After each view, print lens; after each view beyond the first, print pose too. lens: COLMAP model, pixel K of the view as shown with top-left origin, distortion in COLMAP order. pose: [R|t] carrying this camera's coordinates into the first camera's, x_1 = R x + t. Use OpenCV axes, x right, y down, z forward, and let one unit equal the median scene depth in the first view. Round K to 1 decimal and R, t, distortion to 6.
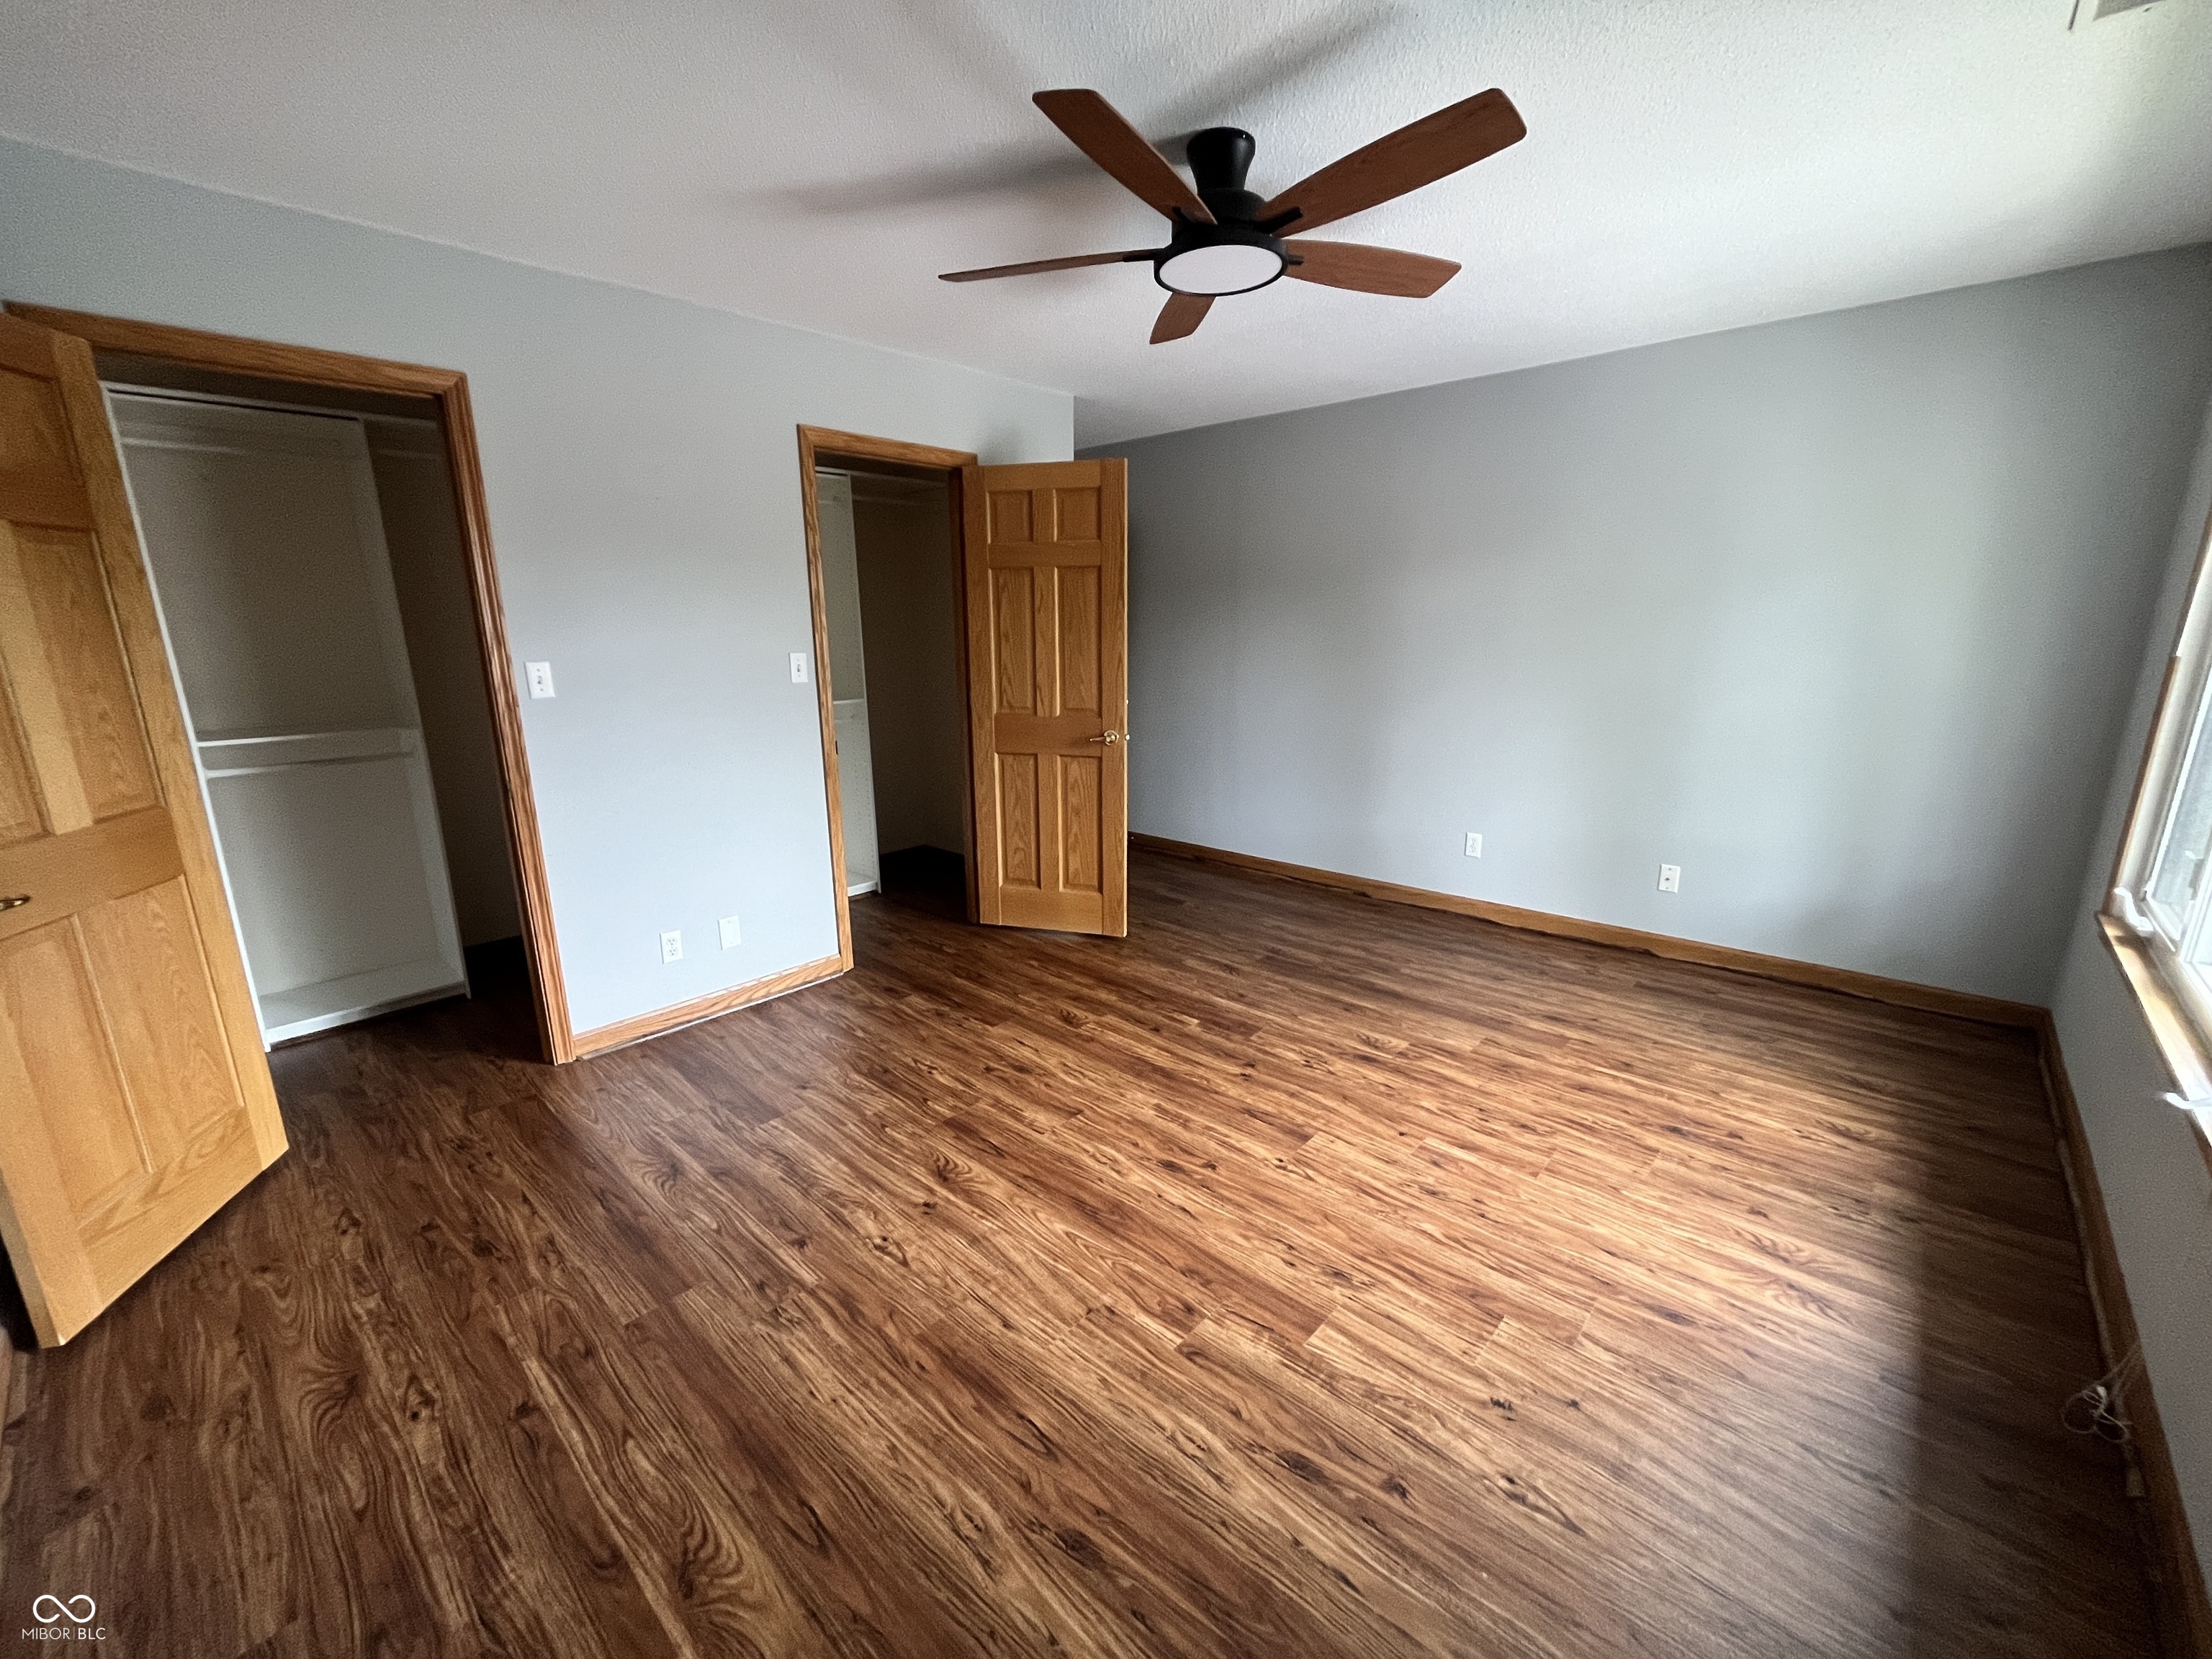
lens RADIAL K [[890.8, 0, 1102.3], [0, 890.8, 844.2], [0, 0, 1]] dist [-0.003938, 0.000398]
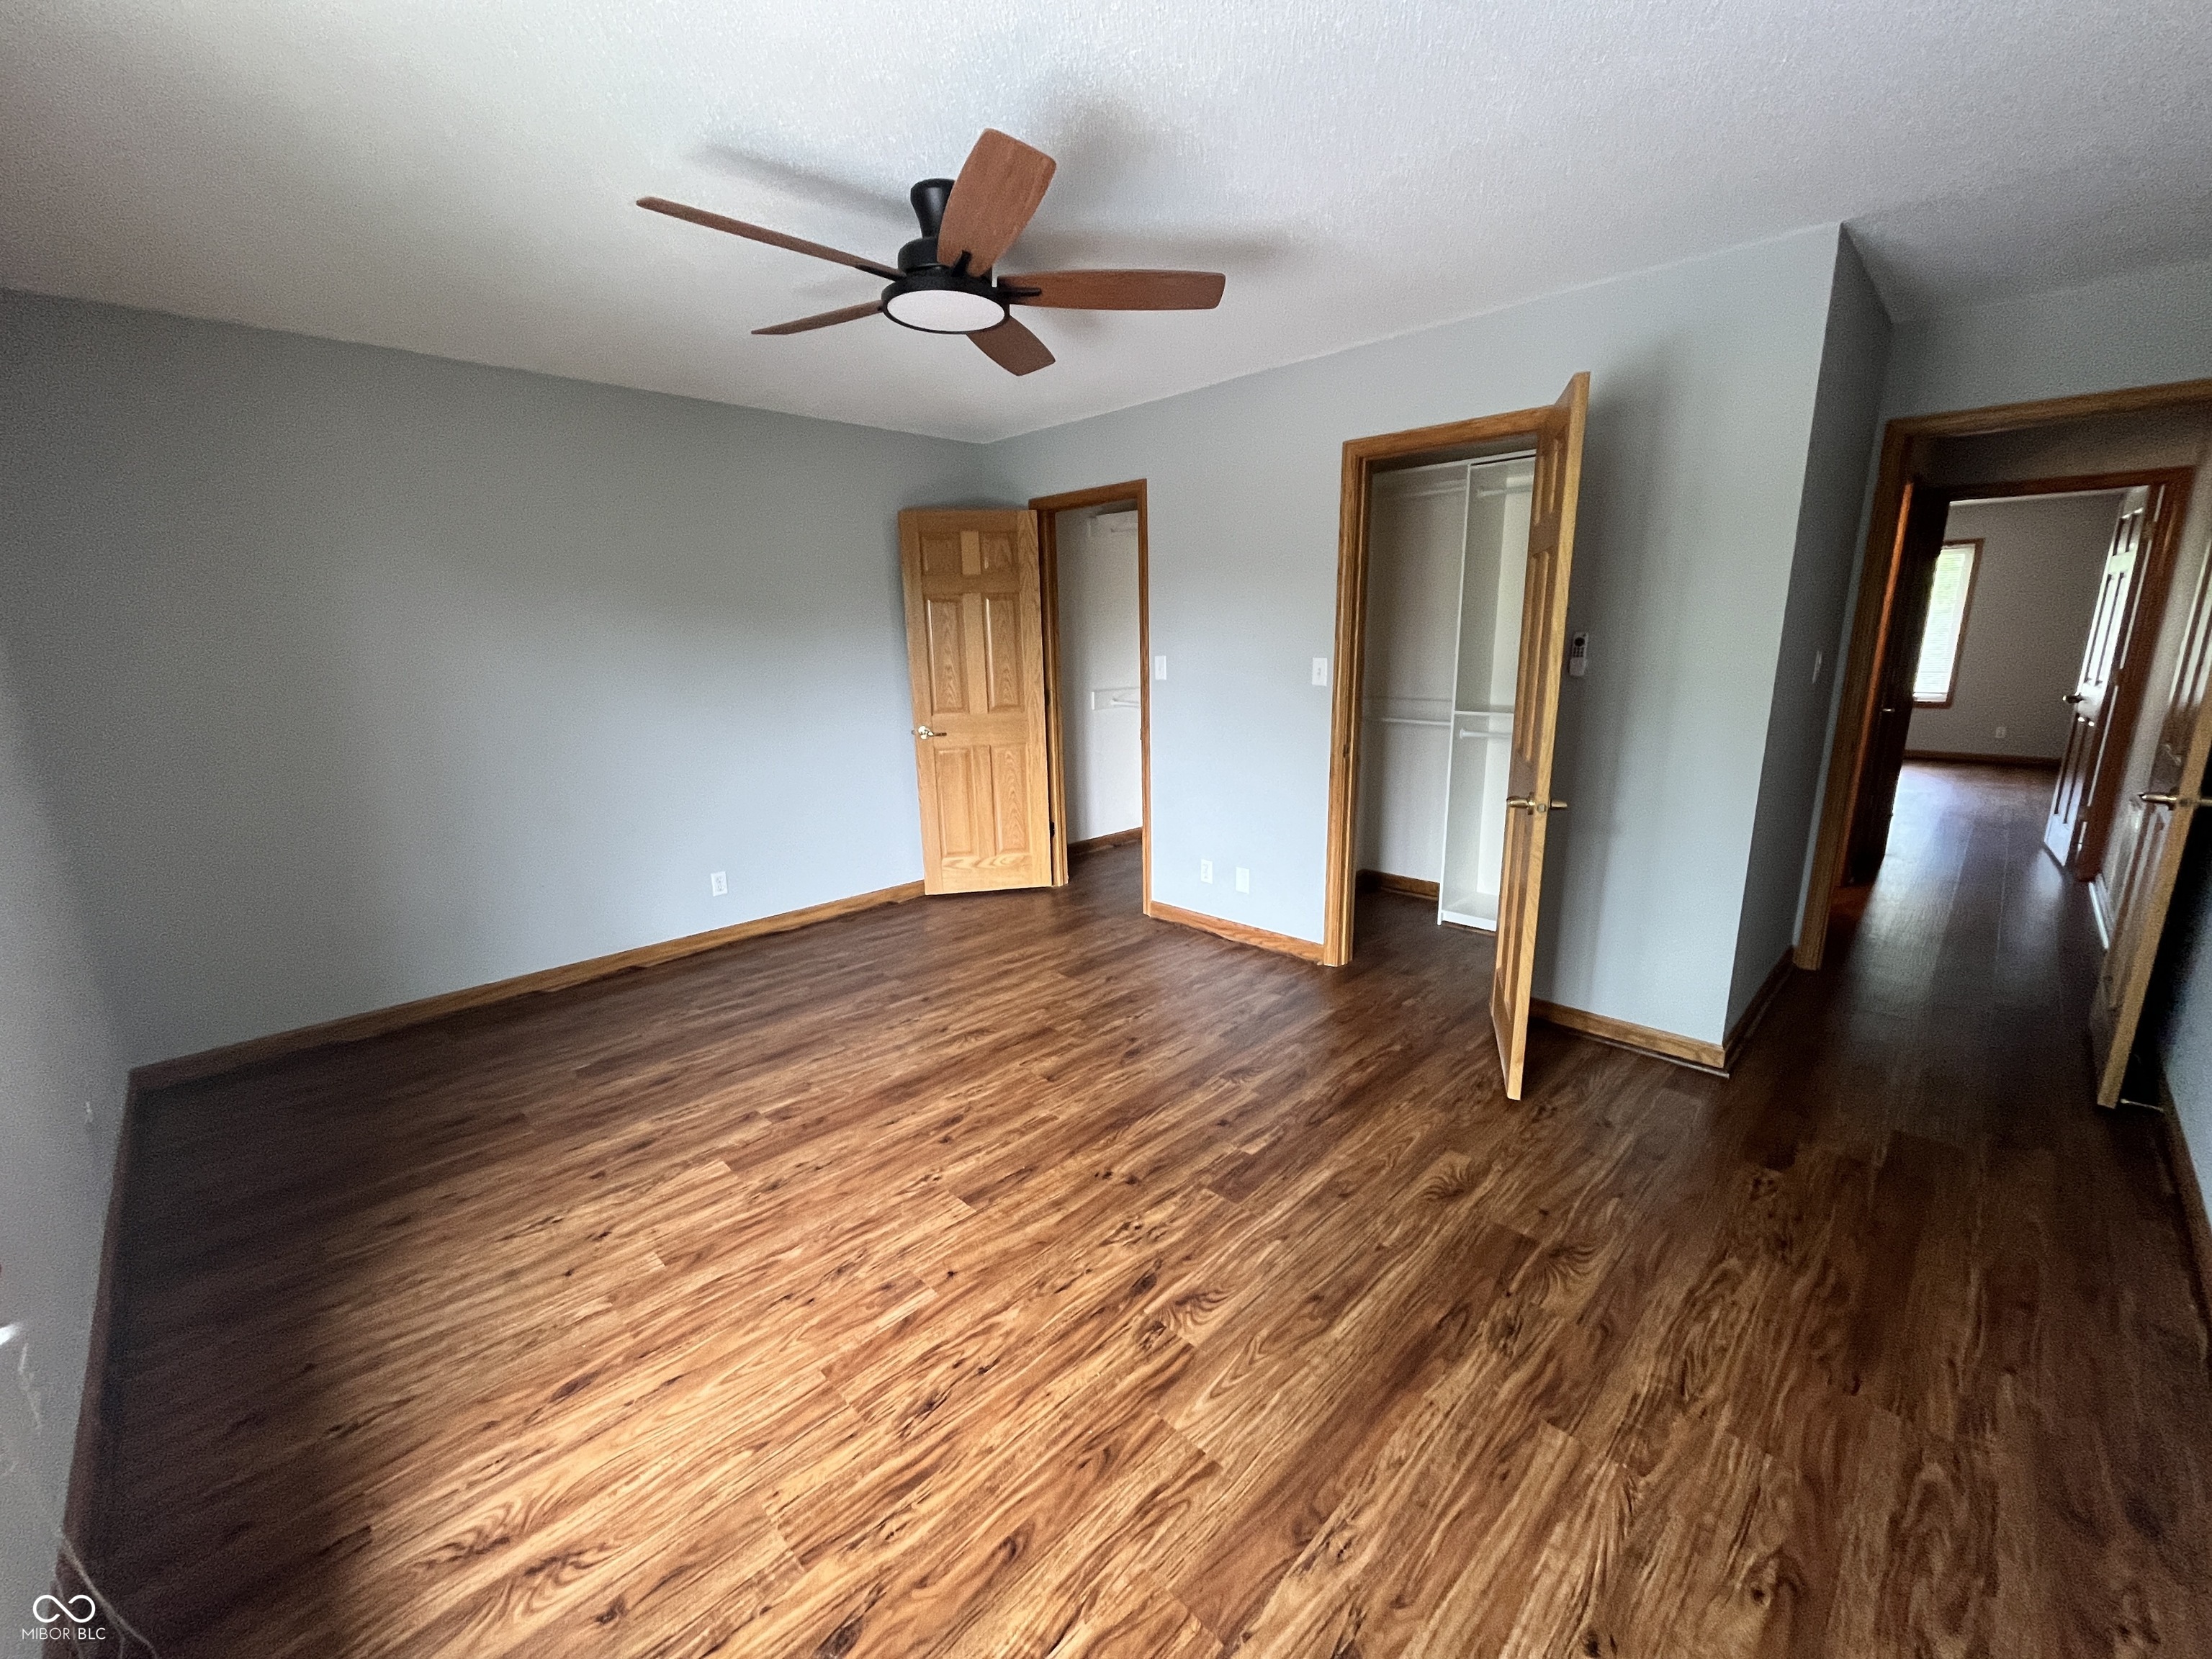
lens RADIAL K [[890.8, 0, 1096.5], [0, 890.8, 833.8], [0, 0, 1]] dist [-0.003938, 0.000398]
pose [[-0.047609, 0.234333, -0.970990, 1.067397], [-0.222083, 0.945278, 0.239017, -0.291013], [0.973865, 0.227020, 0.007038, 1.071184]]
